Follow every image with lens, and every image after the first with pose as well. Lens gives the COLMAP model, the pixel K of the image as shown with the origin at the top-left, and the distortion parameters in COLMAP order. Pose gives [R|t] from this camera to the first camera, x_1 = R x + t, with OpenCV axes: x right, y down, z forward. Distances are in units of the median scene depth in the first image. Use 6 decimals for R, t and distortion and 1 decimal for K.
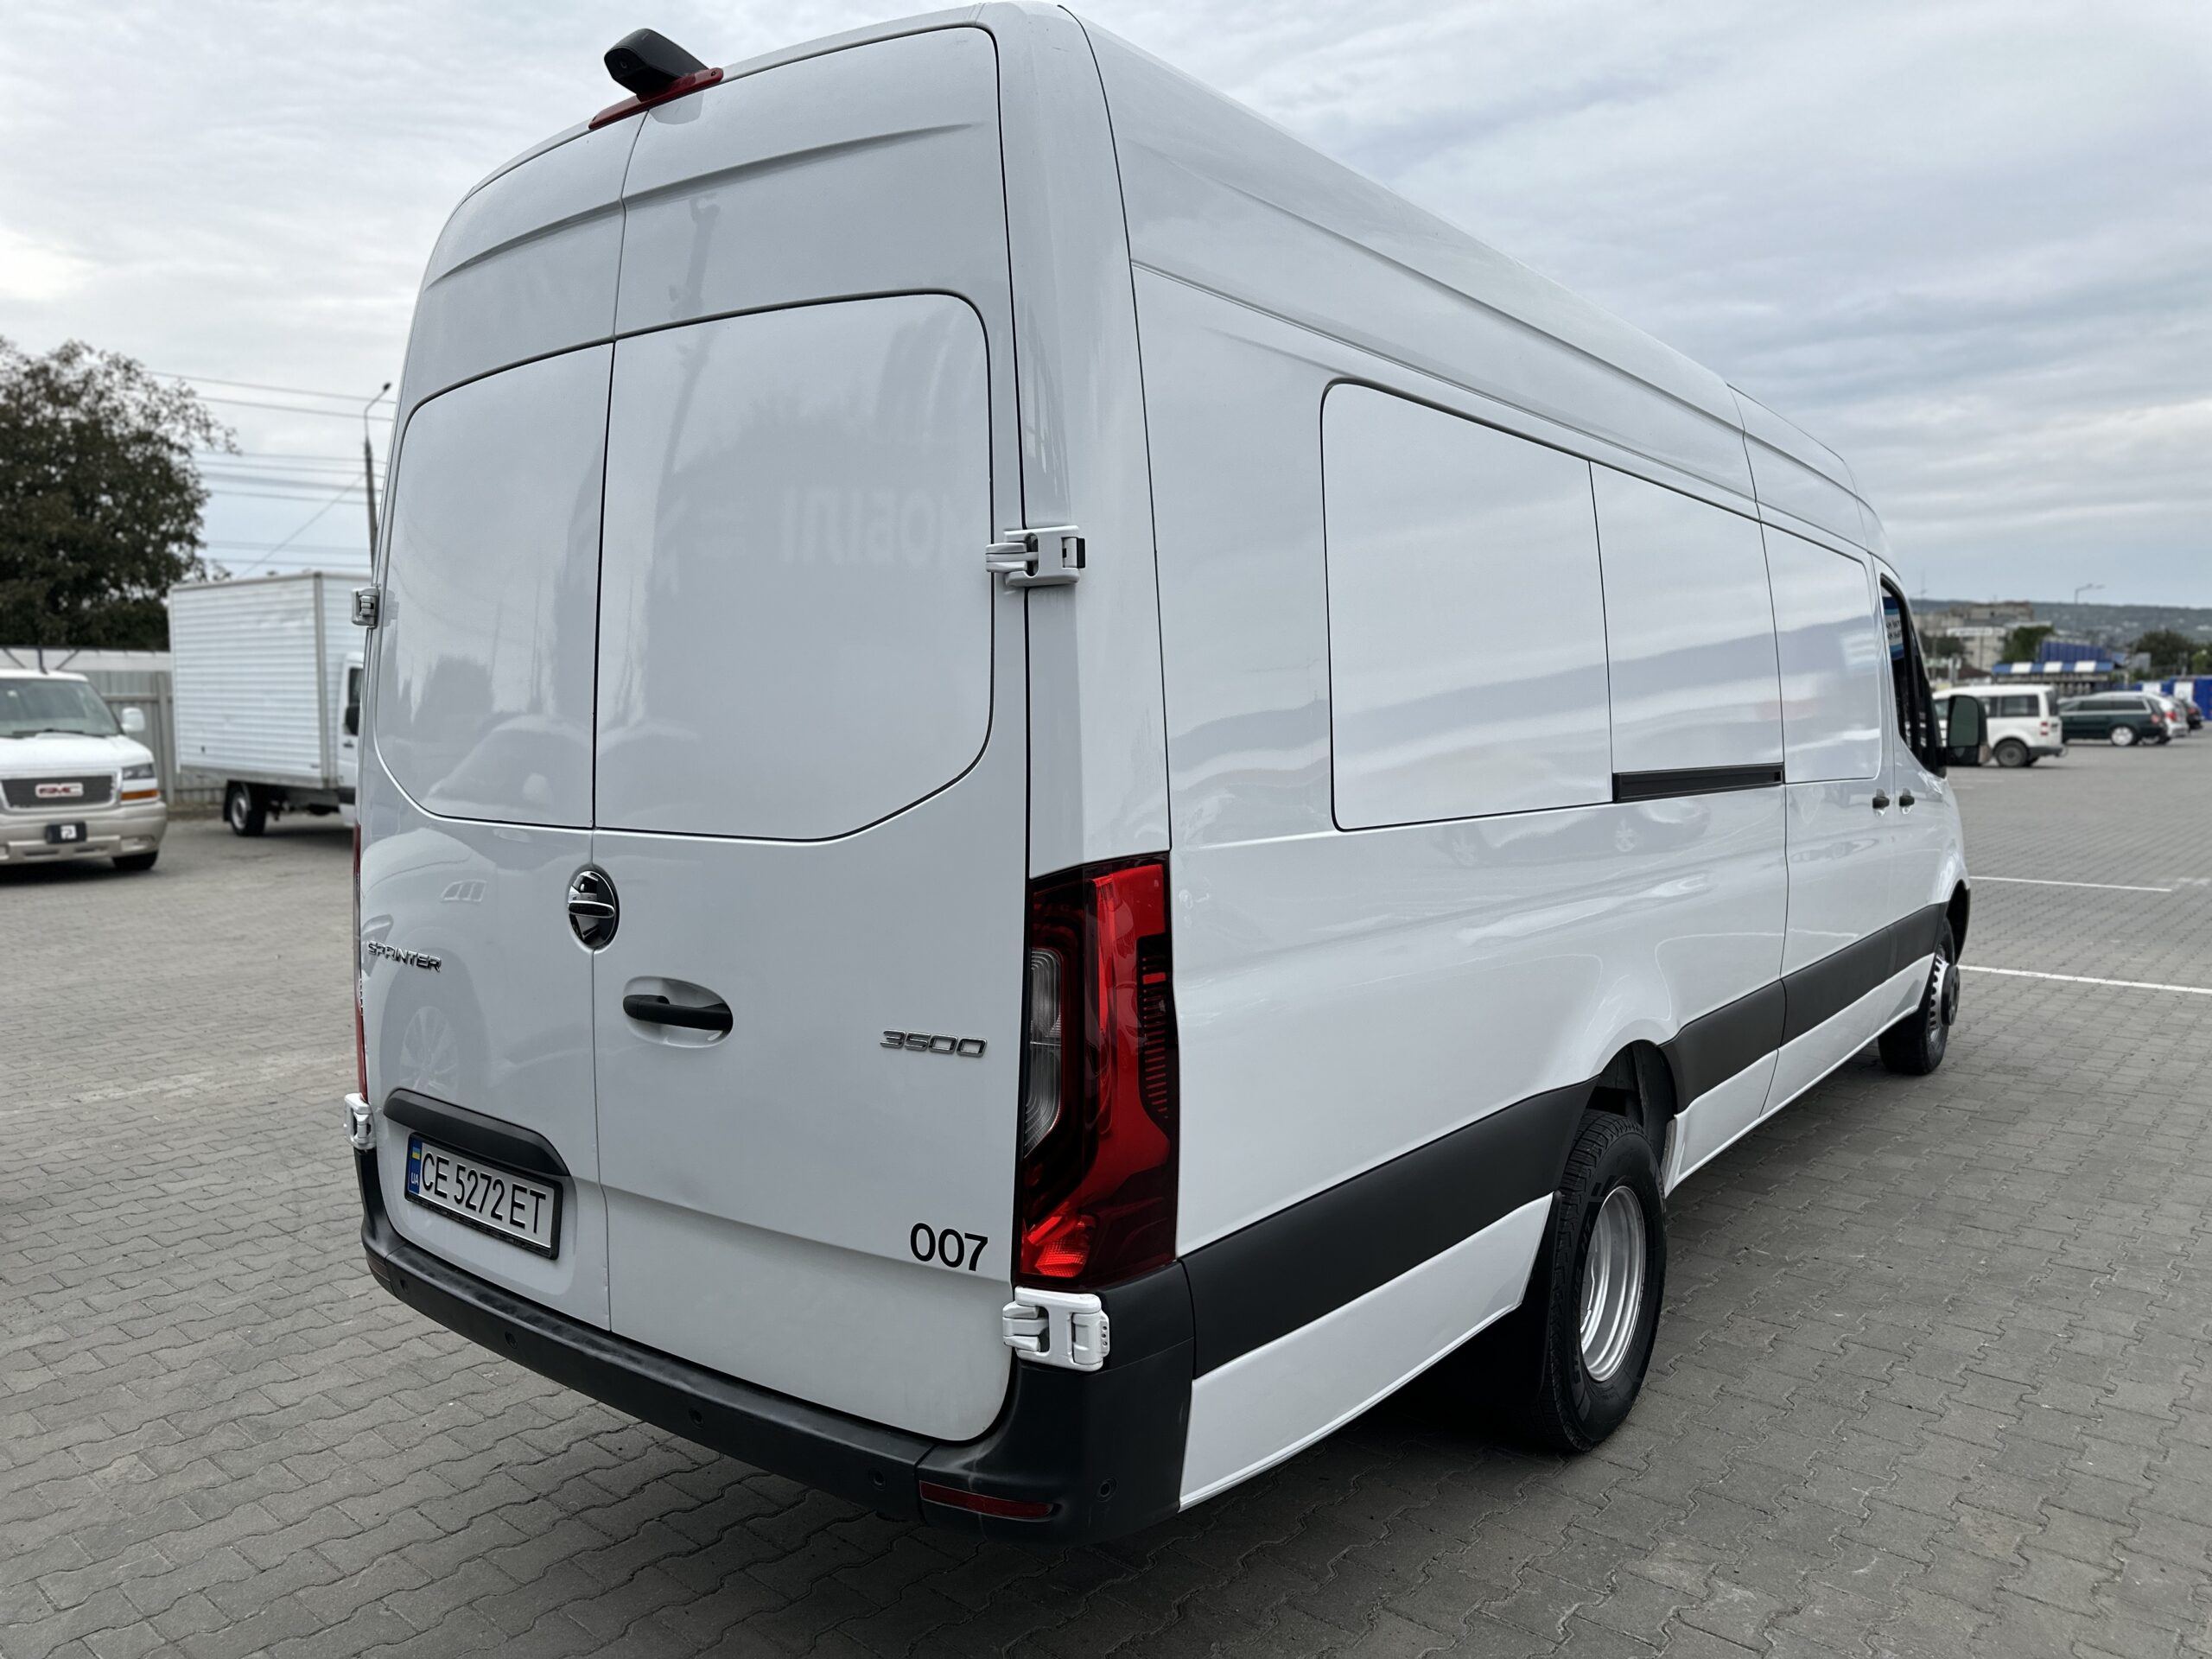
lens RADIAL K [[1561.4, 0, 1104.6], [0, 1561.4, 834.8], [0, 0, 1]] dist [0.046827, -0.056359]
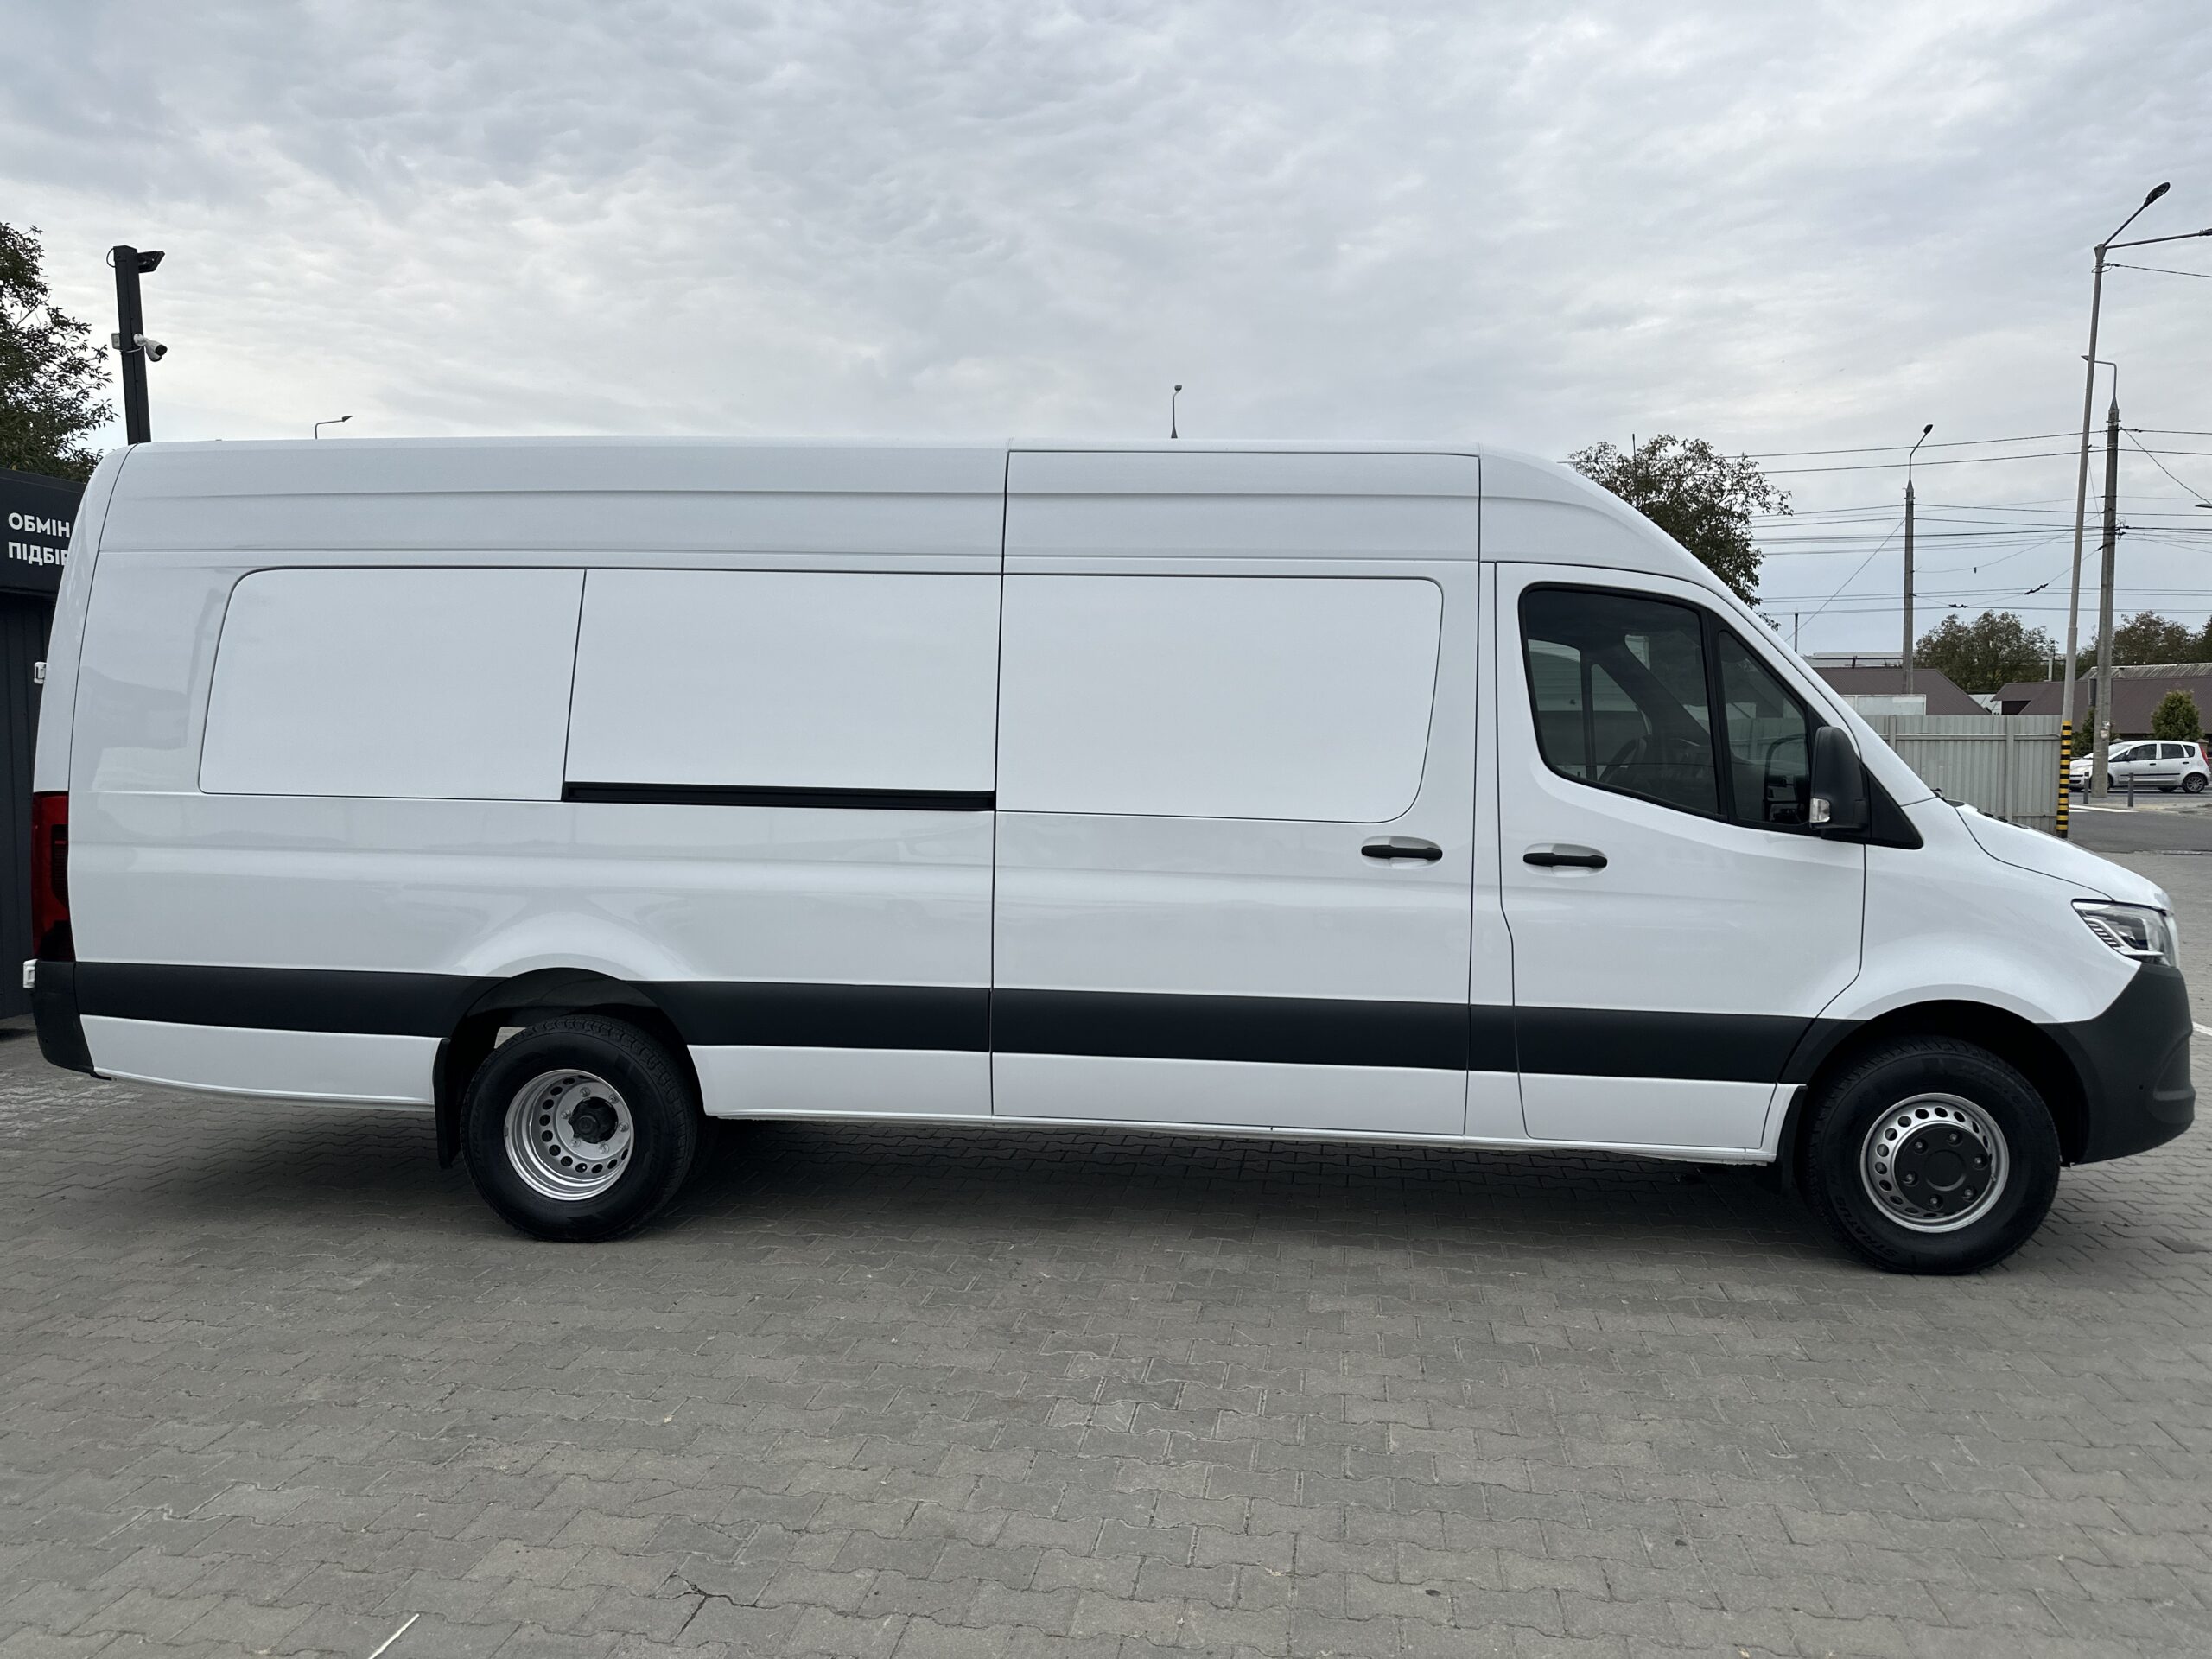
lens RADIAL K [[1563.1, 0, 1104.3], [0, 1563.1, 831.6], [0, 0, 1]] dist [0.025894, -0.025627]
pose [[0.527087, 0.049038, -0.848395, 1.391119], [-0.073301, 0.997236, 0.012101, -0.035878], [0.846644, 0.055810, 0.529225, 0.498103]]
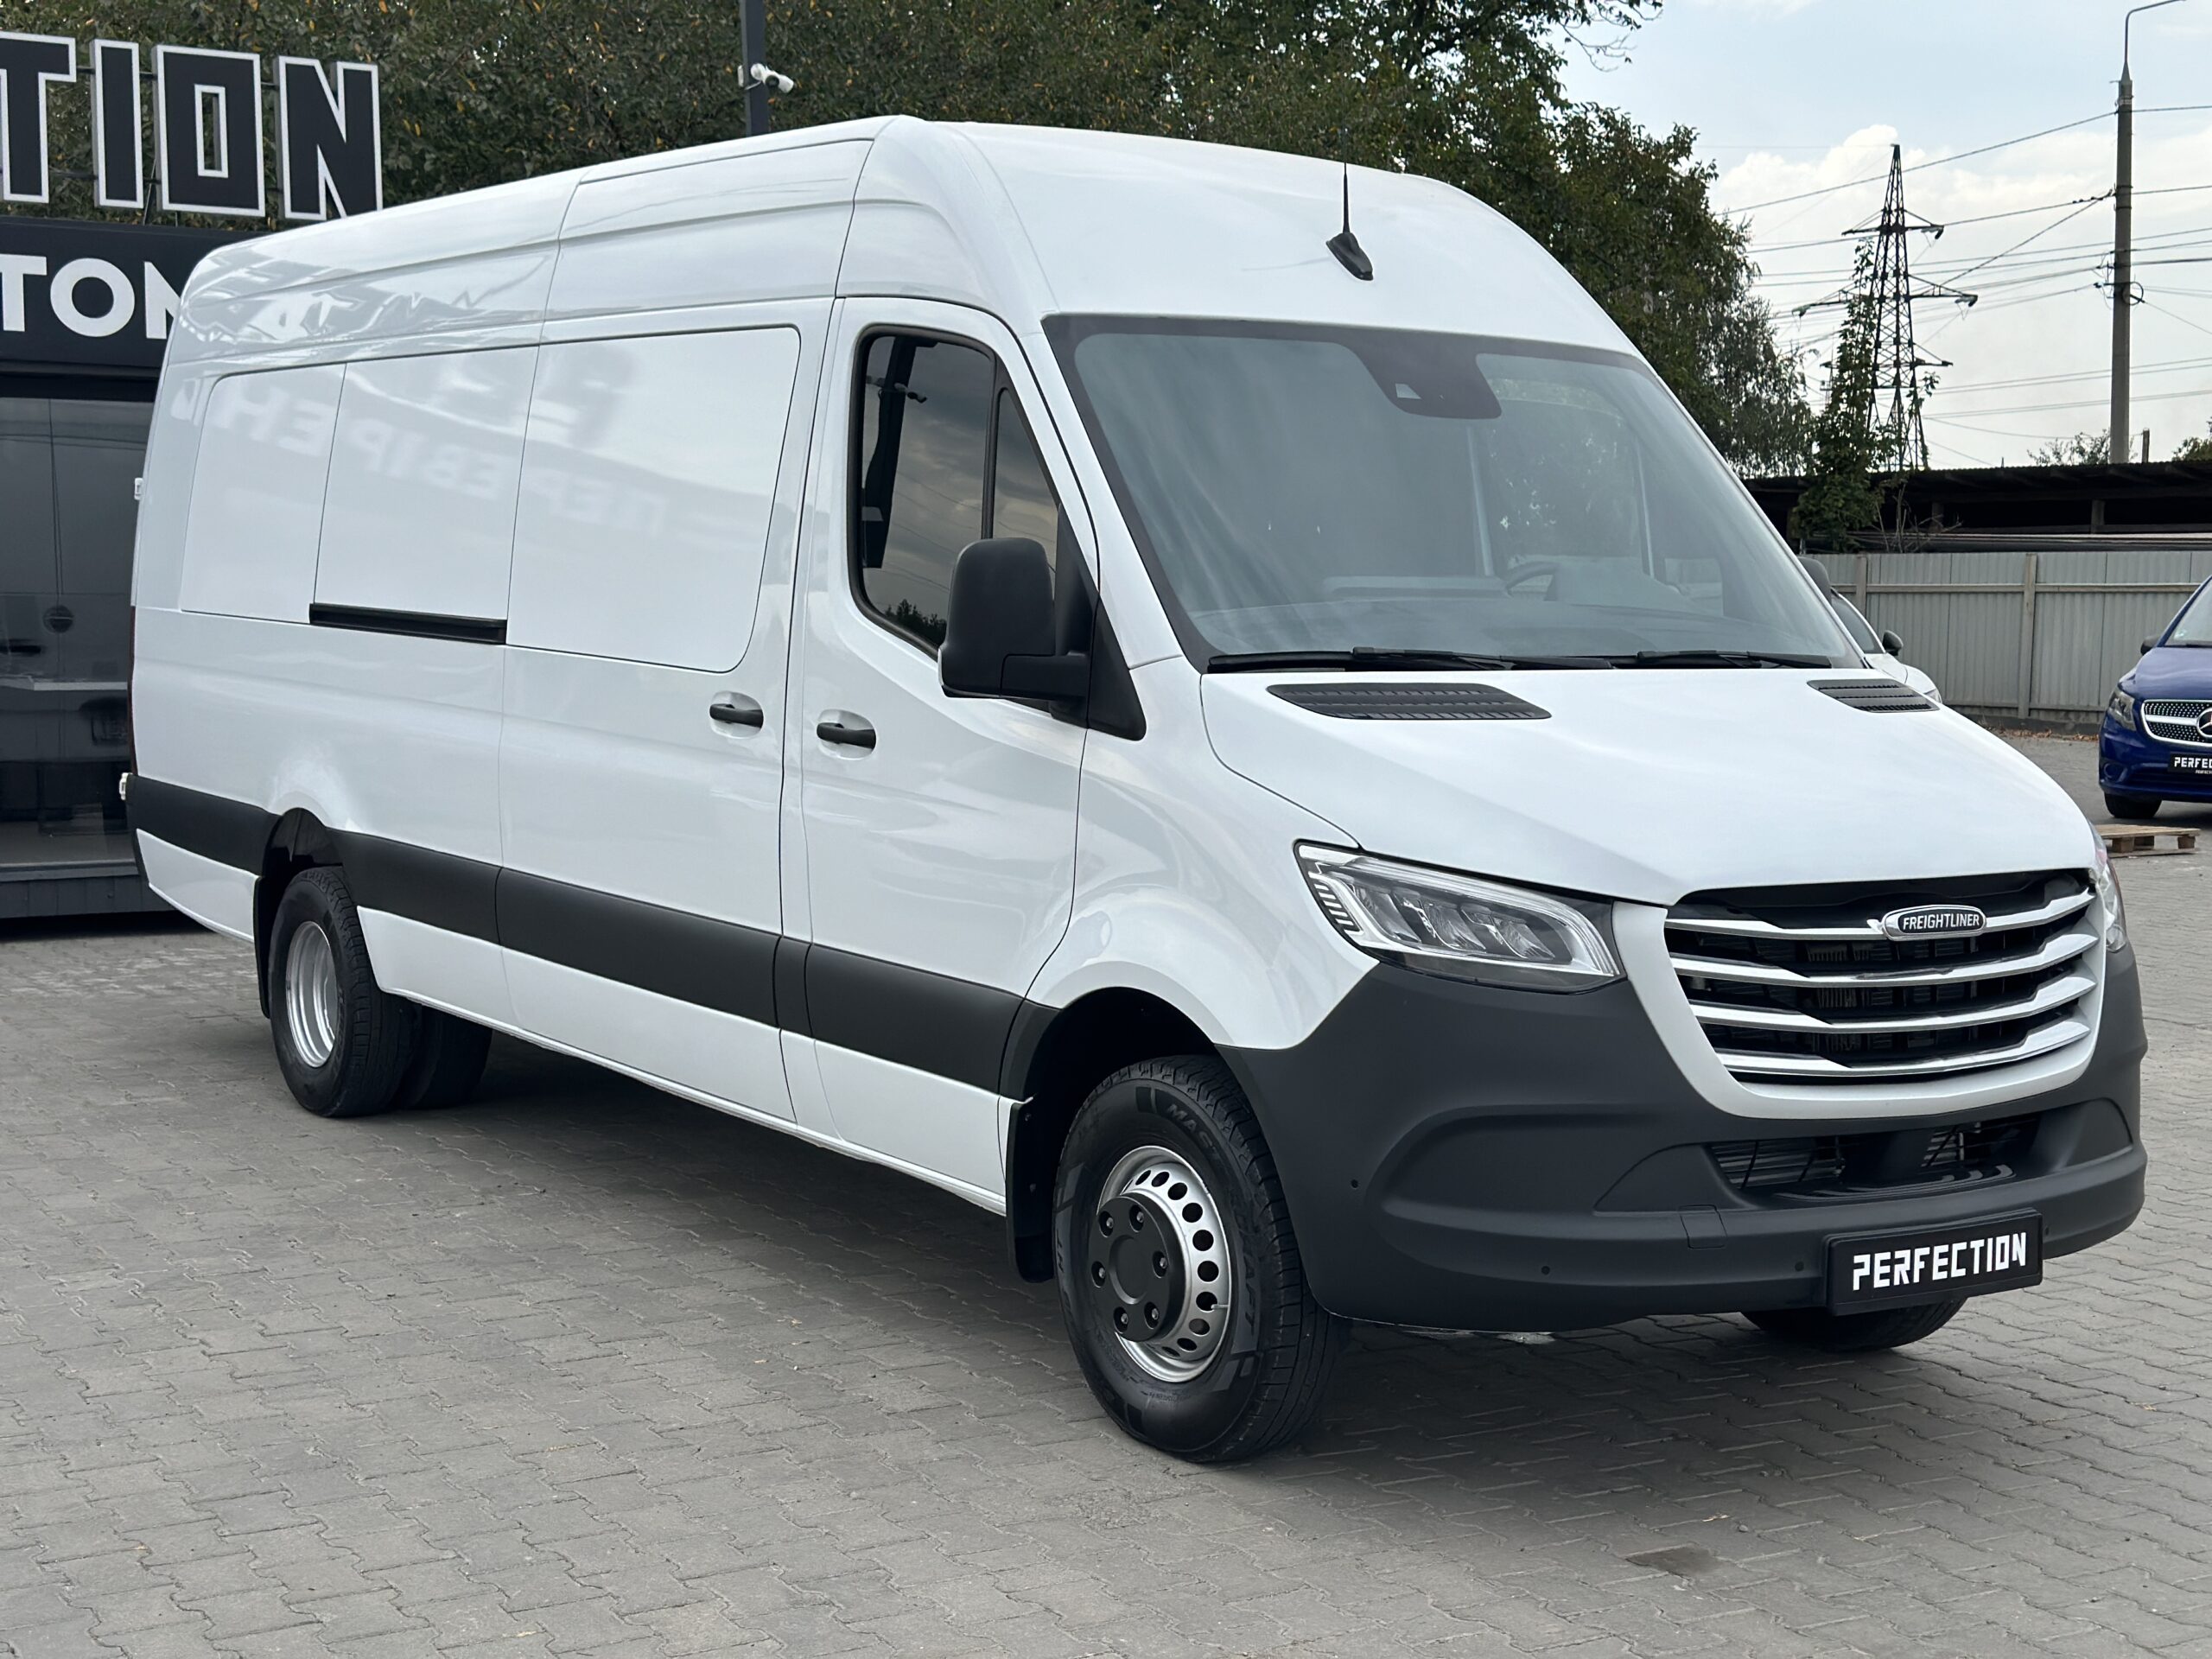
lens RADIAL K [[3122.1, 0, 1114.8], [0, 3122.1, 832.5], [0, 0, 1]] dist [0.127602, 0.046582]
pose [[-0.332909, 0.075694, -0.939916, 1.984607], [-0.088308, 0.989890, 0.110996, -0.153633], [0.938815, 0.119954, -0.322859, 1.911701]]
